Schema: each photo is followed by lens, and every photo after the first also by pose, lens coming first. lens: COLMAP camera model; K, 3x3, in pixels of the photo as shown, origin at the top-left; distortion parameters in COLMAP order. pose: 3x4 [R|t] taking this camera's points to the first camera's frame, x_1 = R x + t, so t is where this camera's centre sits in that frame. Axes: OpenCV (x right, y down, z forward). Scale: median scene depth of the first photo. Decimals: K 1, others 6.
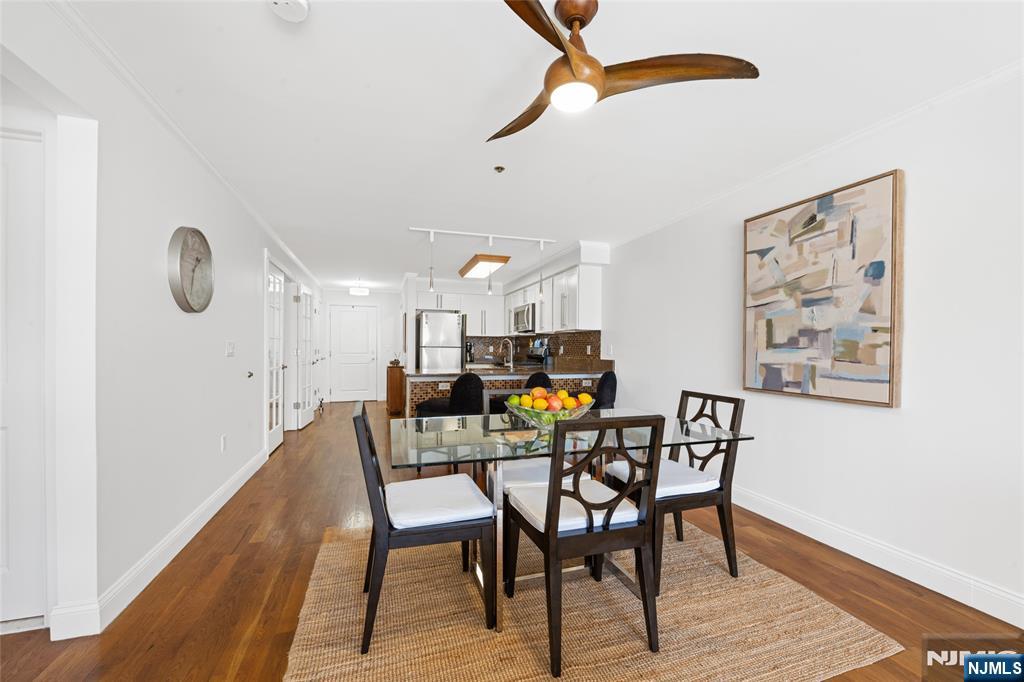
lens RADIAL K [[410.6, 0, 513.6], [0, 410.6, 352.1], [0, 0, 1]] dist [-0.007889, -0.001732]
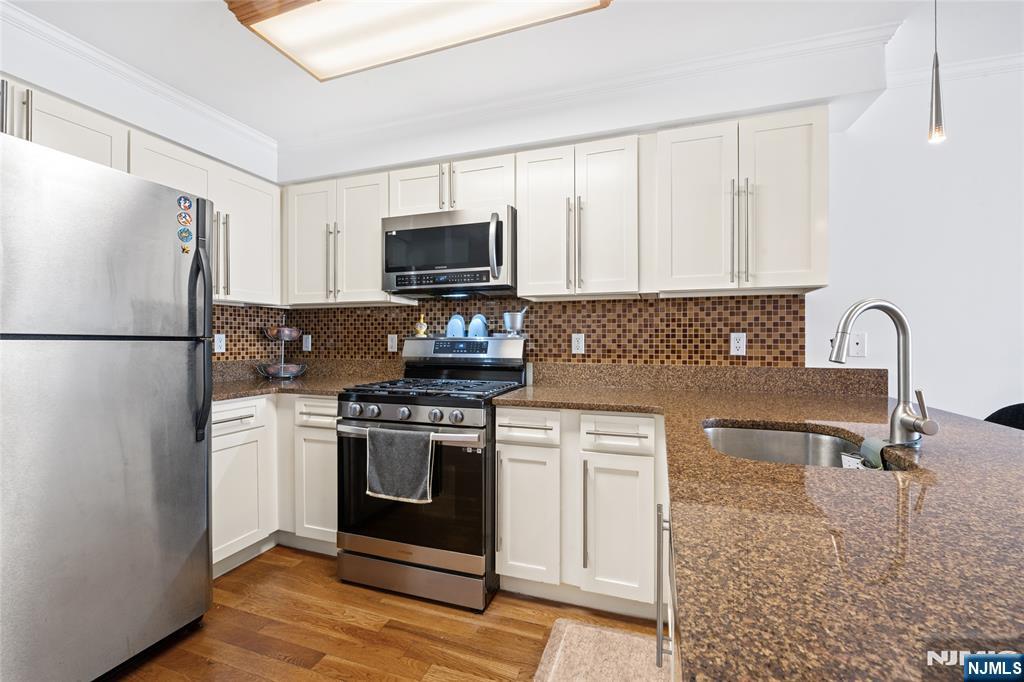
lens RADIAL K [[423.7, 0, 514.8], [0, 423.7, 341.3], [0, 0, 1]] dist [-0.010285, -0.000454]
pose [[0.605348, -0.009592, 0.795903, -0.553274], [0.010237, 0.999939, 0.004266, -0.023195], [-0.795895, 0.005565, 0.605409, 1.878212]]
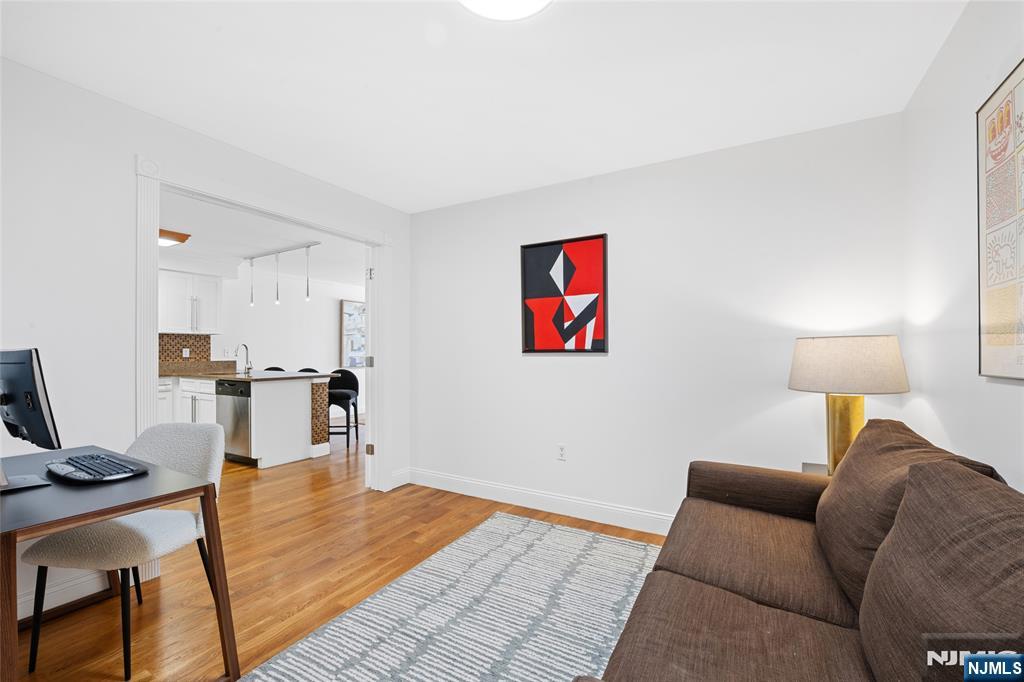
lens RADIAL K [[423.7, 0, 513.6], [0, 423.7, 354.4], [0, 0, 1]] dist [-0.010285, -0.000454]
pose [[-0.664063, -0.012455, 0.747573, -2.334316], [0.000909, 0.999847, 0.017467, -0.037467], [-0.747676, 0.012279, -0.663950, 2.206834]]
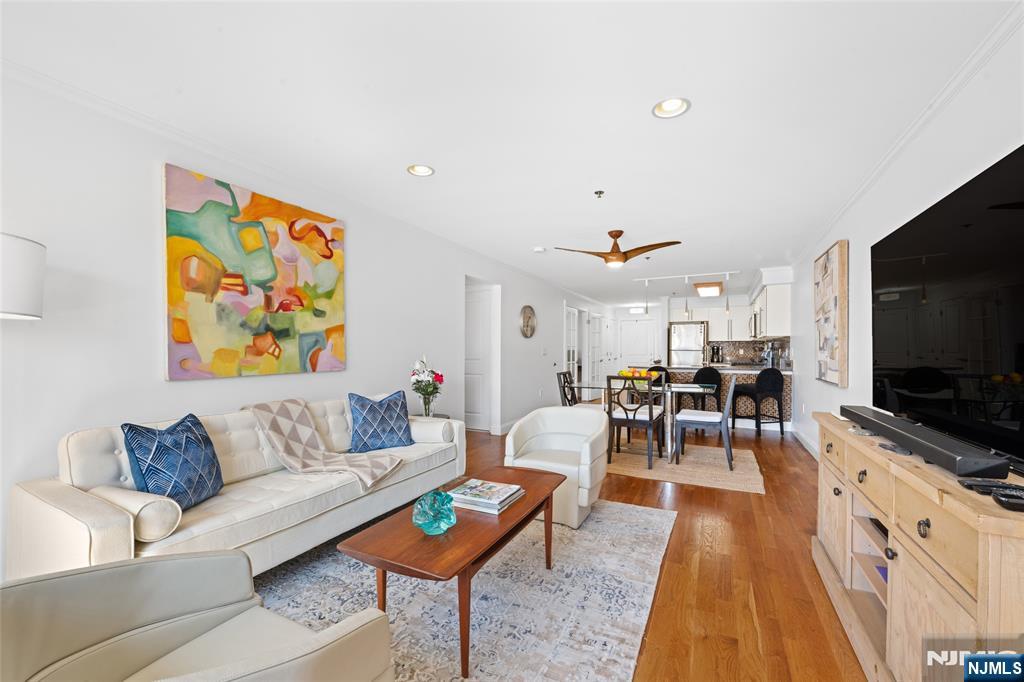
lens RADIAL K [[410.6, 0, 512.2], [0, 410.6, 351.3], [0, 0, 1]] dist [-0.007889, -0.001732]
pose [[0.705529, -0.003127, -0.708674, 0.948252], [-0.004057, 0.999956, -0.008451, 0.010892], [0.708670, 0.008837, 0.705485, -0.869656]]
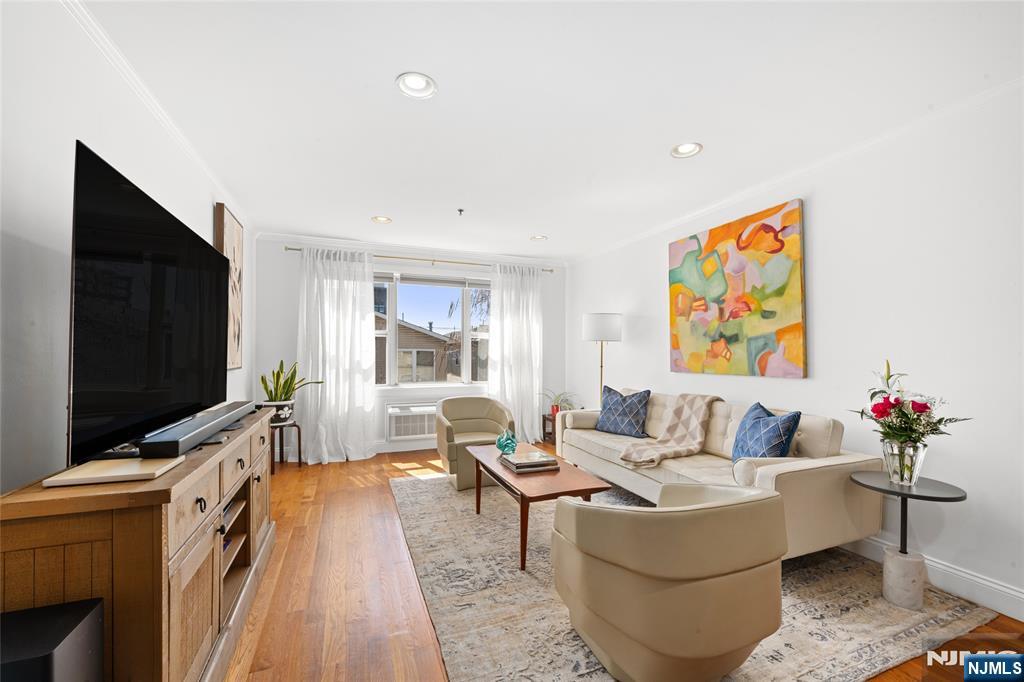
lens RADIAL K [[410.6, 0, 512.4], [0, 410.6, 353.0], [0, 0, 1]] dist [-0.007889, -0.001732]
pose [[-0.998471, -0.009241, -0.054508, 0.469502], [-0.009718, 0.999917, 0.008483, -0.004592], [0.054425, 0.009000, -0.998477, 0.643005]]
